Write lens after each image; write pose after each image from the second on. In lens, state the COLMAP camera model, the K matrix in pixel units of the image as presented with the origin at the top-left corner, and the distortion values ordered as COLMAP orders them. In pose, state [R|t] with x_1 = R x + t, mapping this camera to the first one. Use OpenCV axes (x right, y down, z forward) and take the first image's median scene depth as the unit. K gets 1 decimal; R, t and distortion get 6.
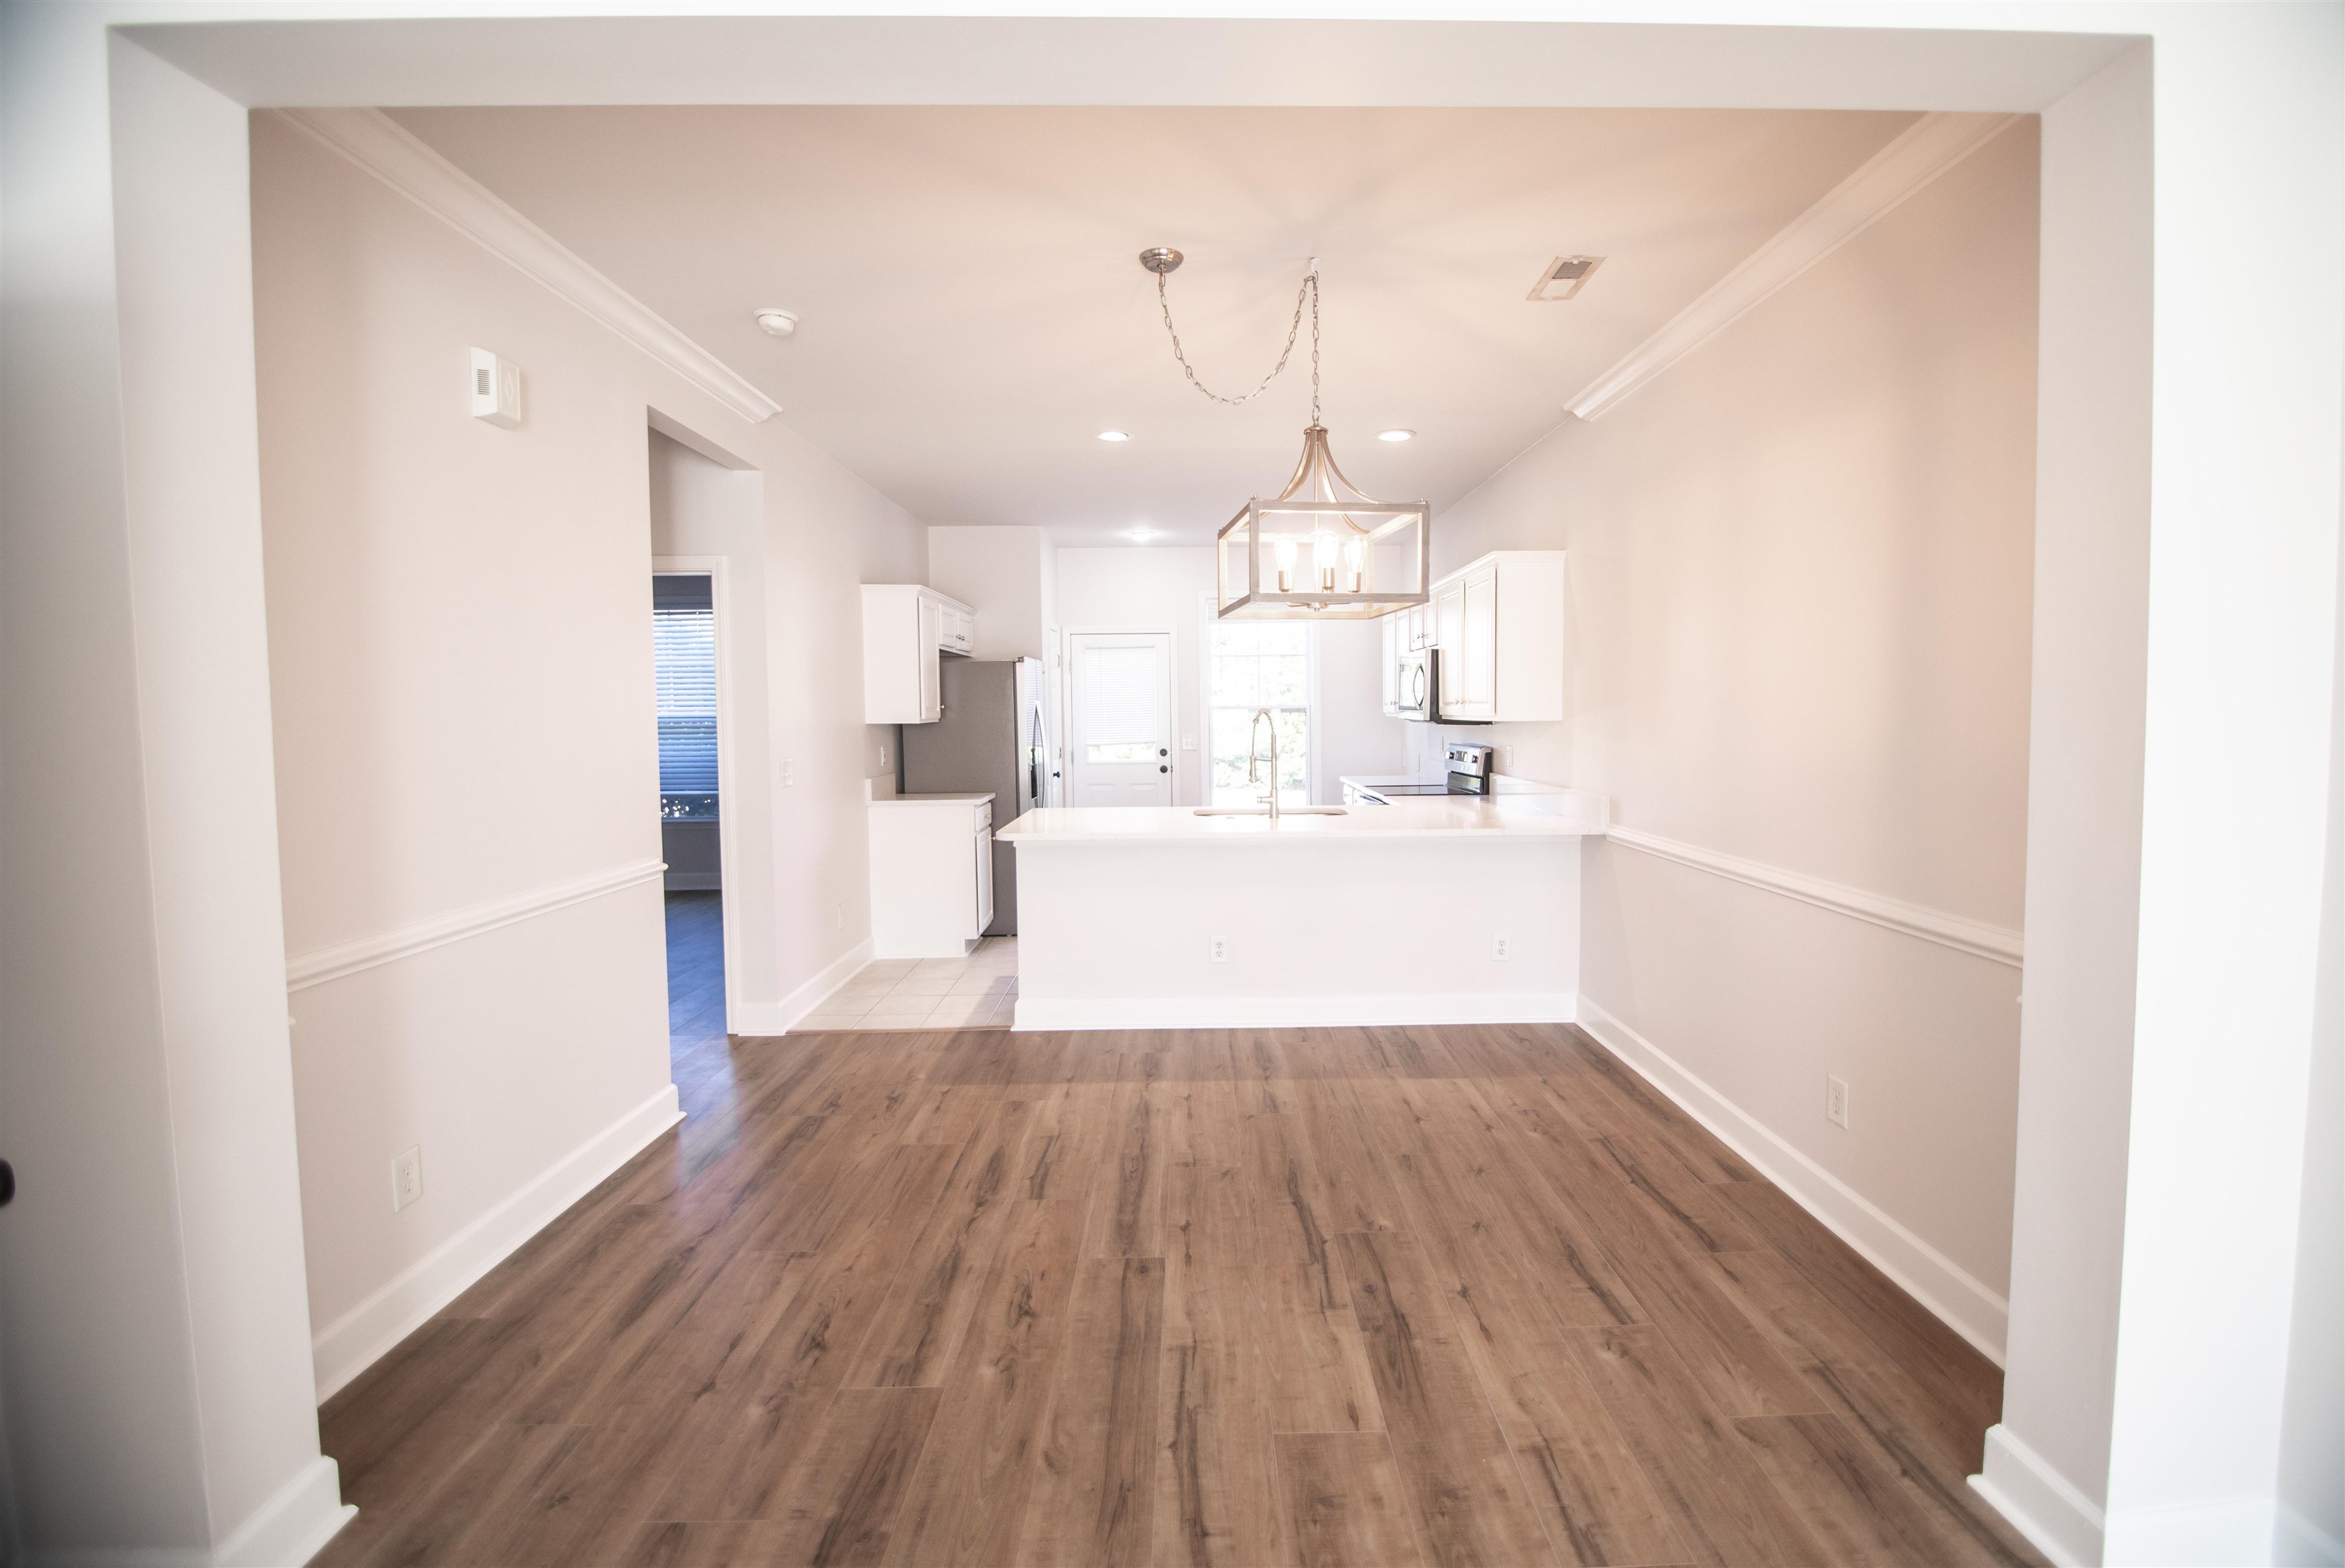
lens RADIAL K [[1008.5, 0, 1211.6], [0, 1008.5, 769.5], [0, 0, 1]] dist [-0.009024, -0.006707]
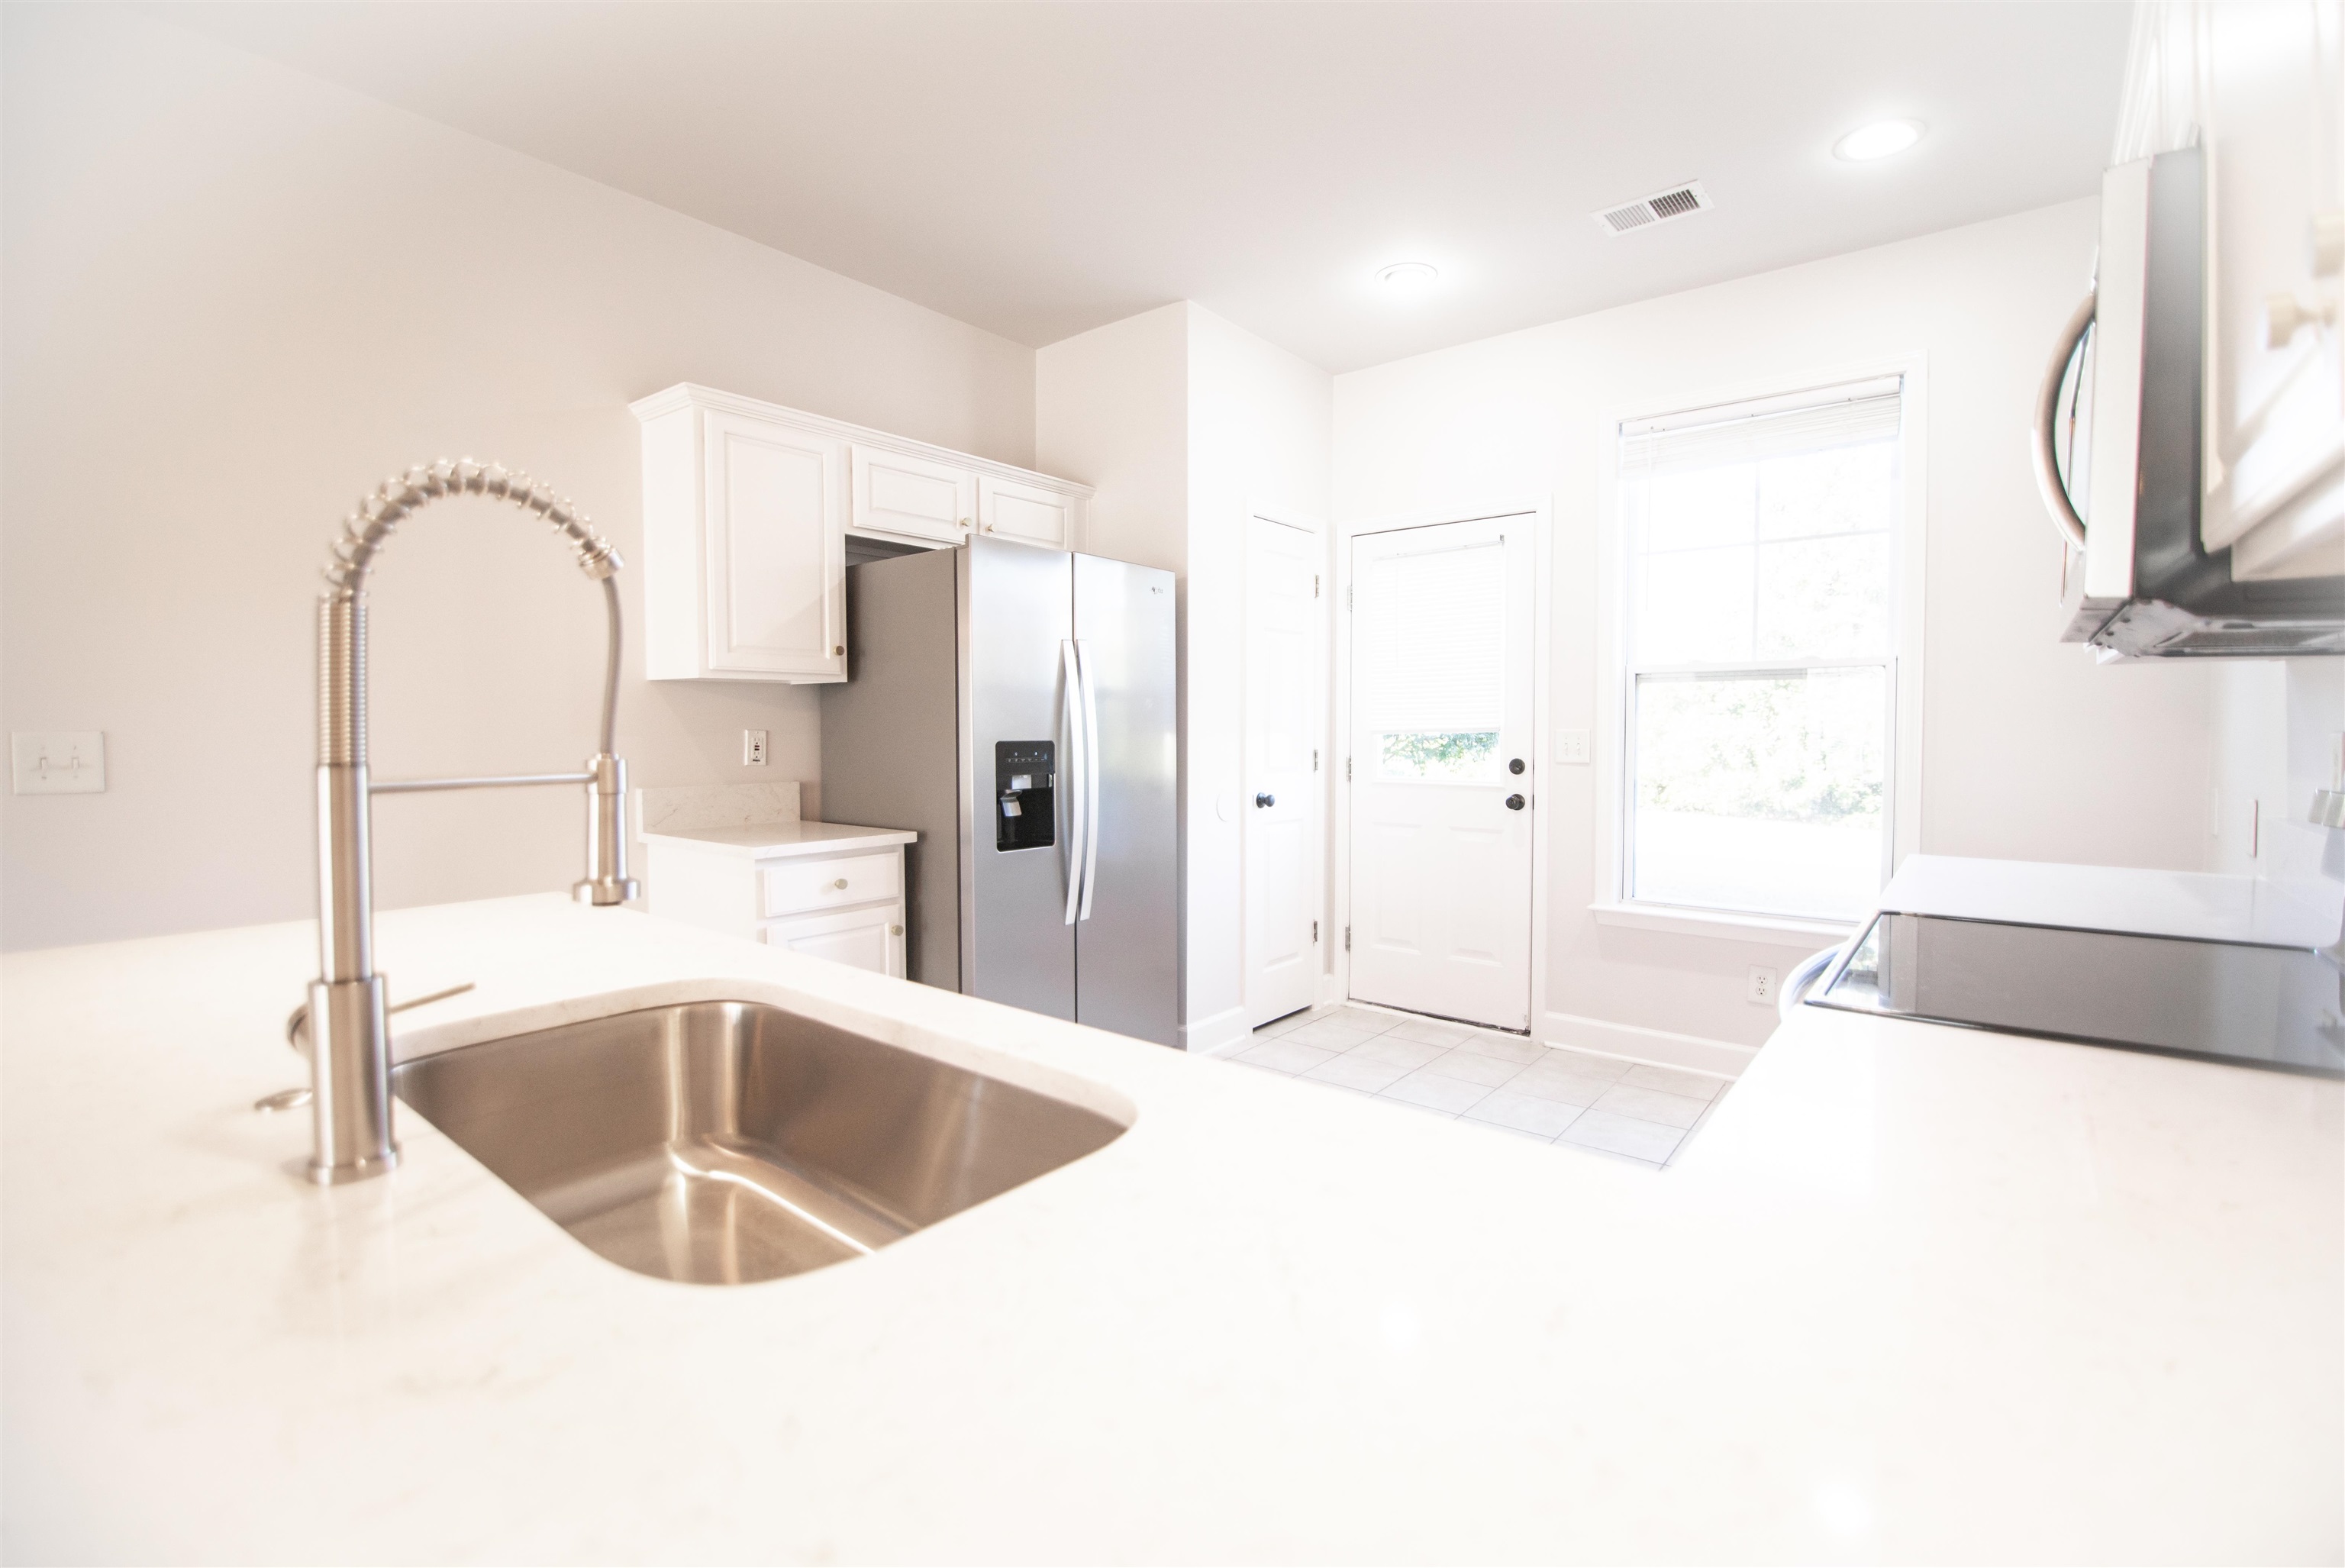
lens RADIAL K [[1008.5, 0, 1185.9], [0, 1008.5, 774.7], [0, 0, 1]] dist [-0.009024, -0.006707]
pose [[0.767425, 0.034614, -0.640204, 0.200628], [-0.044683, 0.999001, 0.000451, -0.009496], [0.639580, 0.028260, 0.768205, 0.791810]]
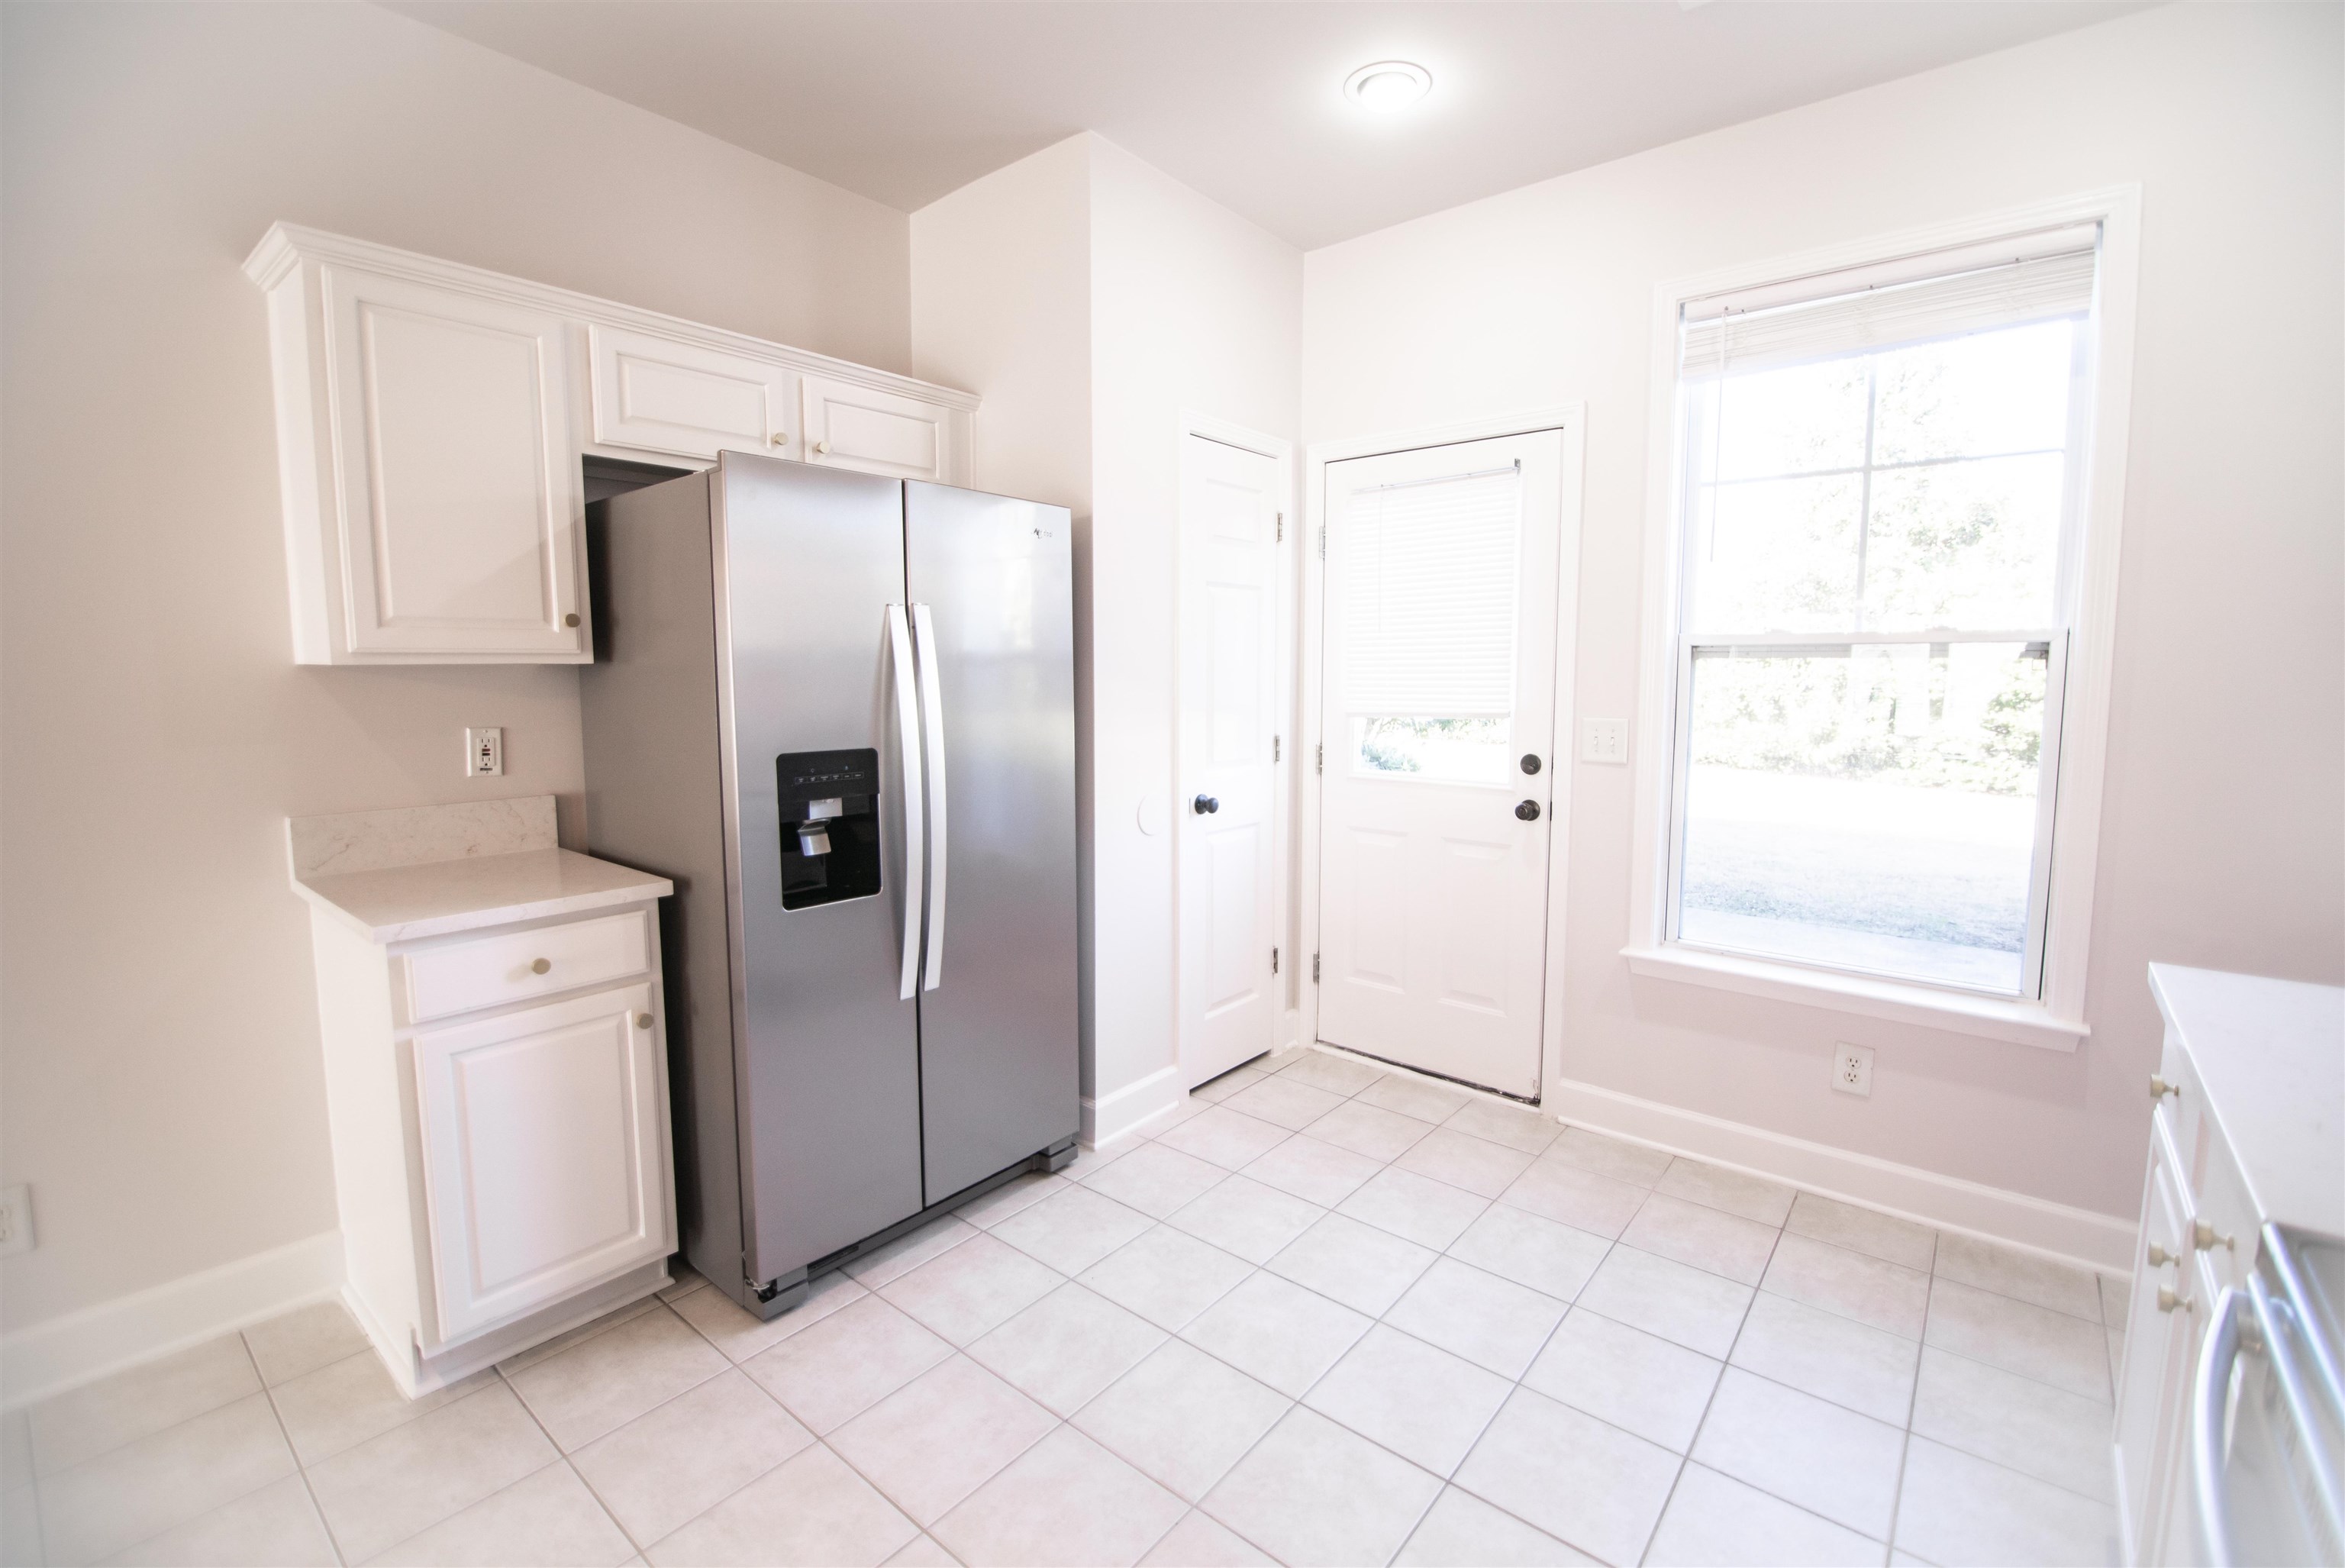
lens RADIAL K [[1008.5, 0, 1185.0], [0, 1008.5, 773.3], [0, 0, 1]] dist [-0.009024, -0.006707]
pose [[0.758295, 0.073035, -0.647808, 0.138443], [-0.047680, 0.997257, 0.056621, -0.041963], [0.650166, -0.012048, 0.759697, 0.945812]]
